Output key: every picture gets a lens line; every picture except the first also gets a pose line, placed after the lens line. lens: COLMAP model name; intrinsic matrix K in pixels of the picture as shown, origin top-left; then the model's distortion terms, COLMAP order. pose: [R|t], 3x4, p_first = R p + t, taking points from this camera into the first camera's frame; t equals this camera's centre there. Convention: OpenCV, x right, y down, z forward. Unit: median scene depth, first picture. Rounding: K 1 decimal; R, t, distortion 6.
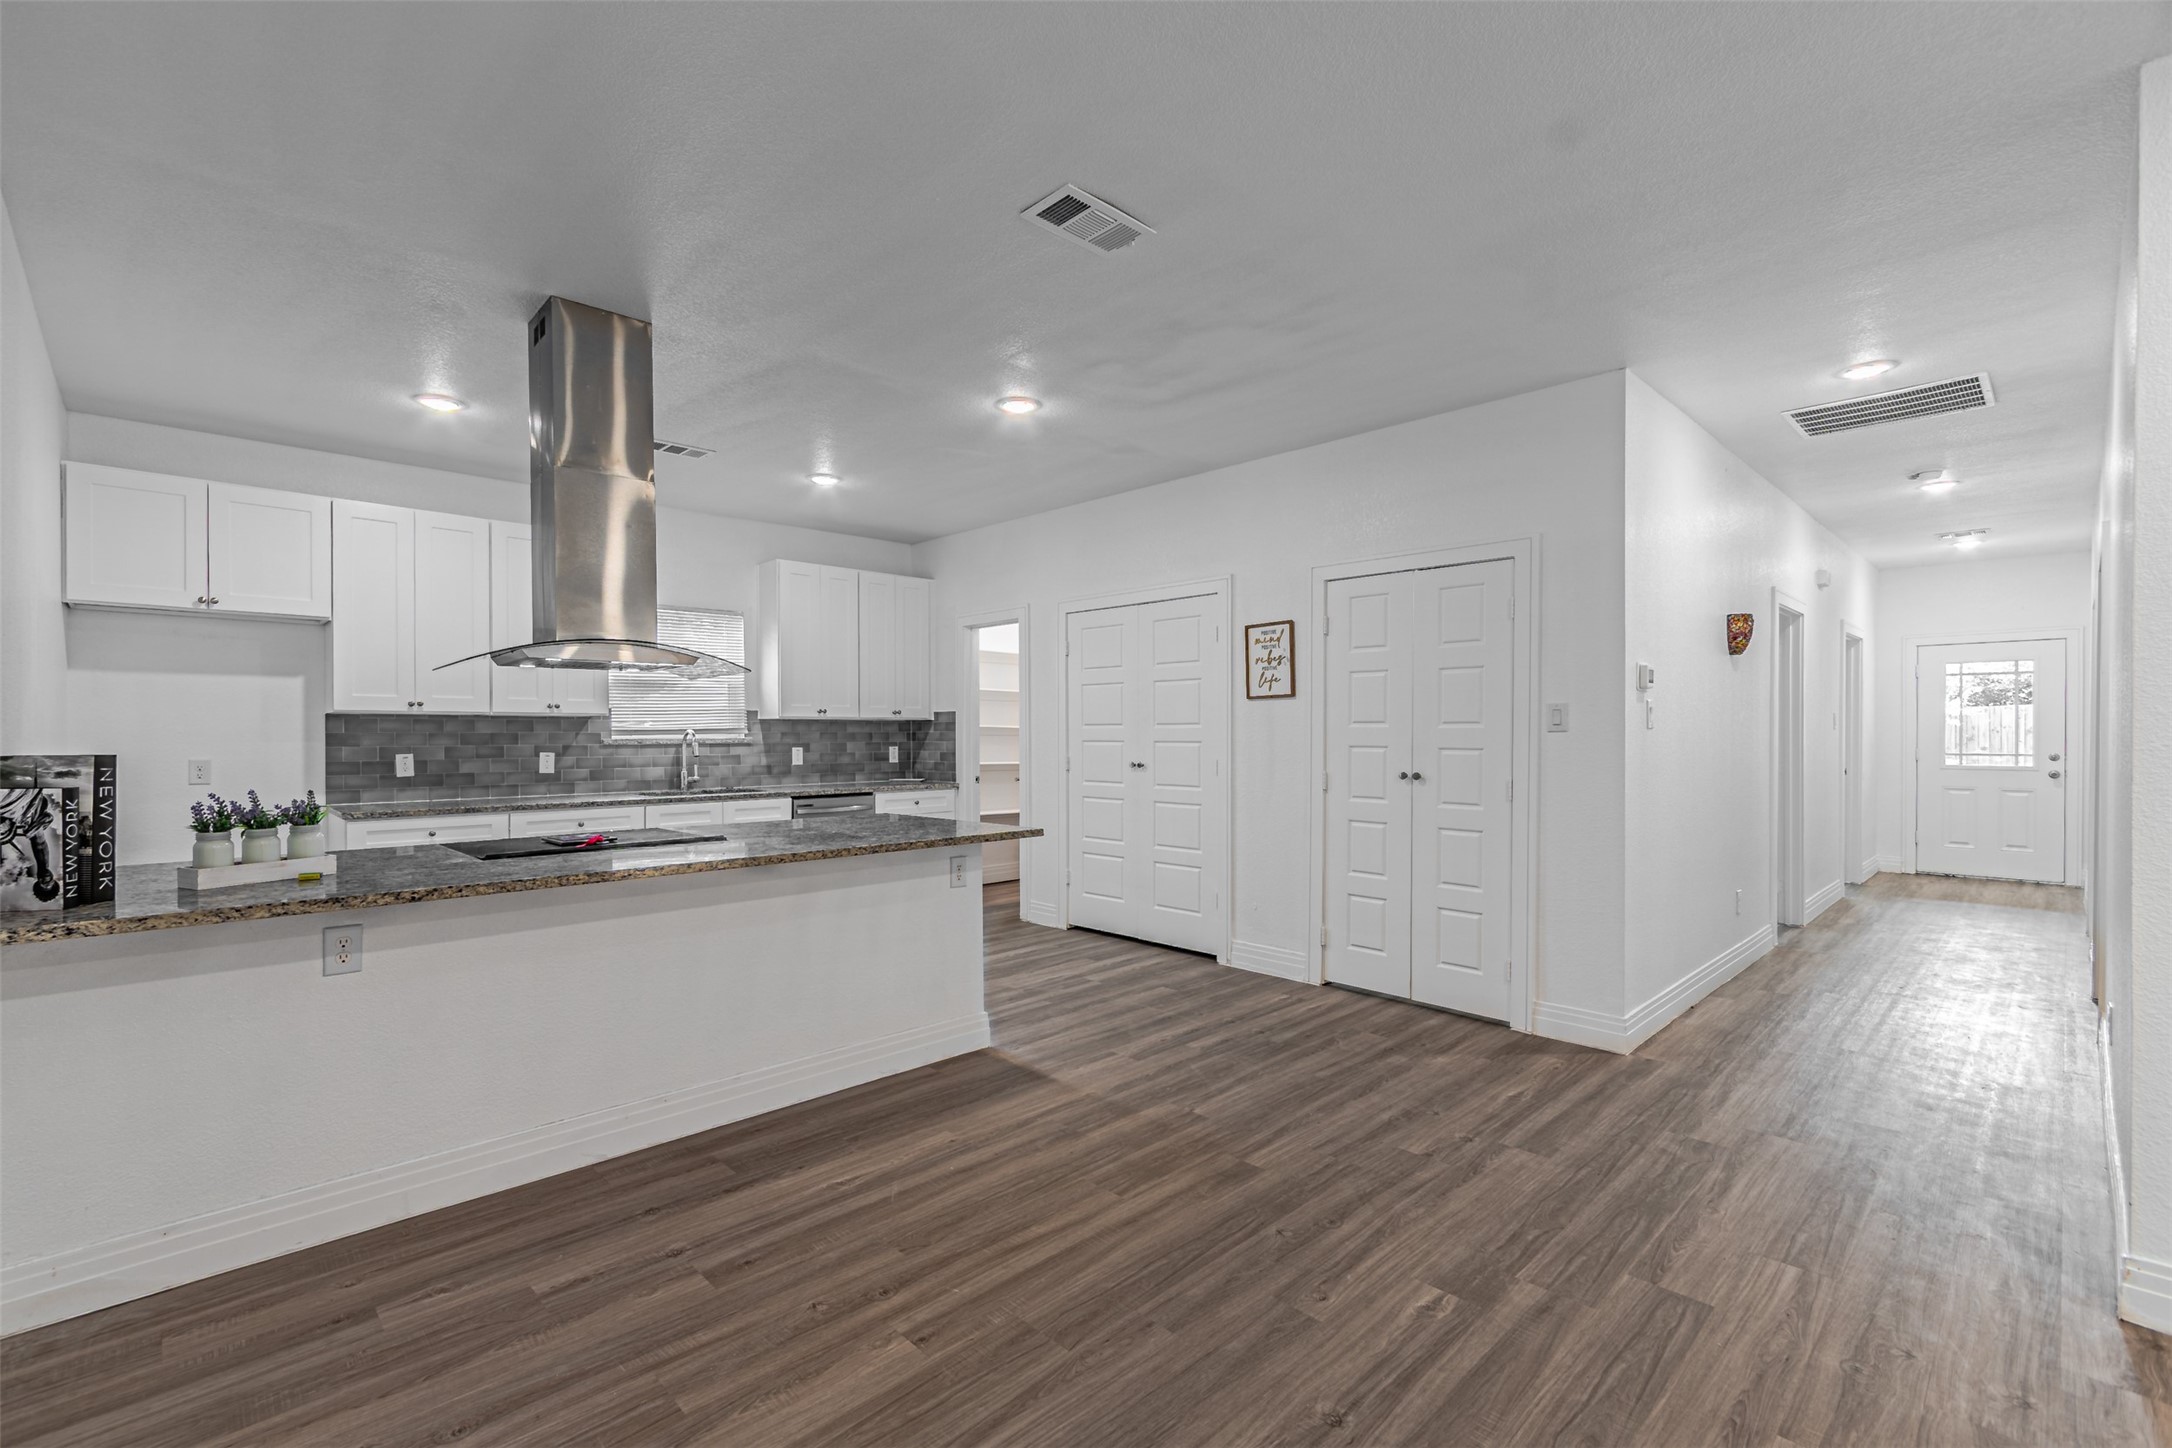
lens RADIAL K [[954.7, 0, 1084.0], [0, 954.7, 737.4], [0, 0, 1]] dist [0.004885, -0.000327]
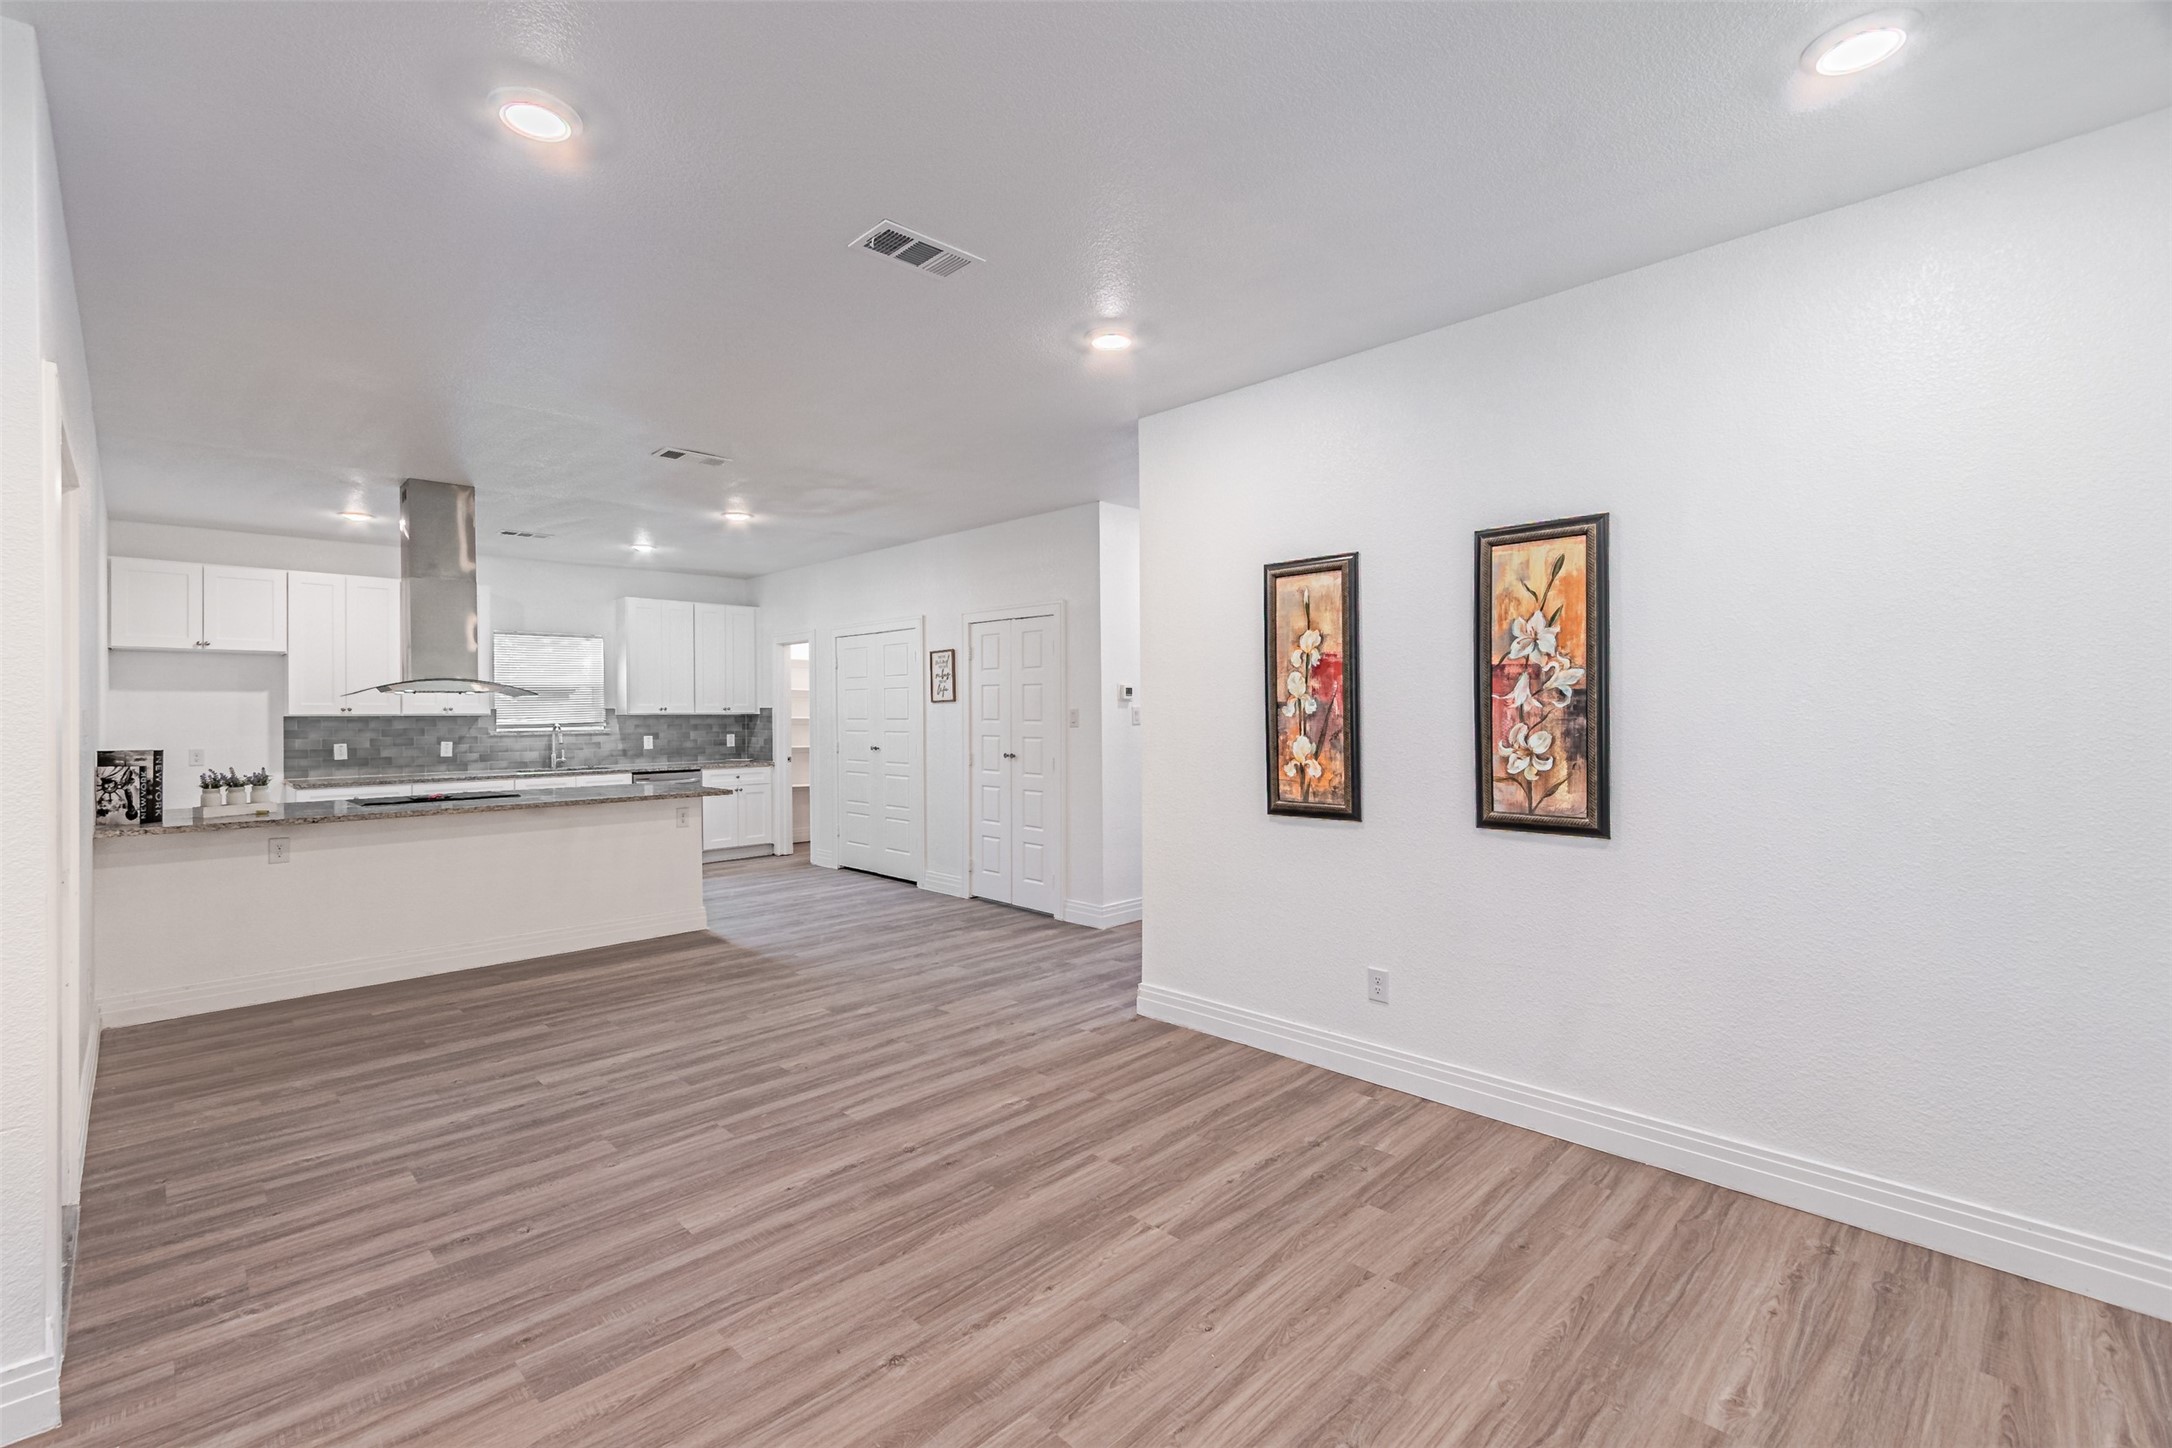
lens RADIAL K [[954.7, 0, 1088.1], [0, 954.7, 708.8], [0, 0, 1]] dist [0.004885, -0.000327]
pose [[0.999902, -0.004775, 0.013147, 0.402713], [0.004878, 0.999958, -0.007821, -0.018826], [-0.013109, 0.007884, 0.999883, -0.461477]]
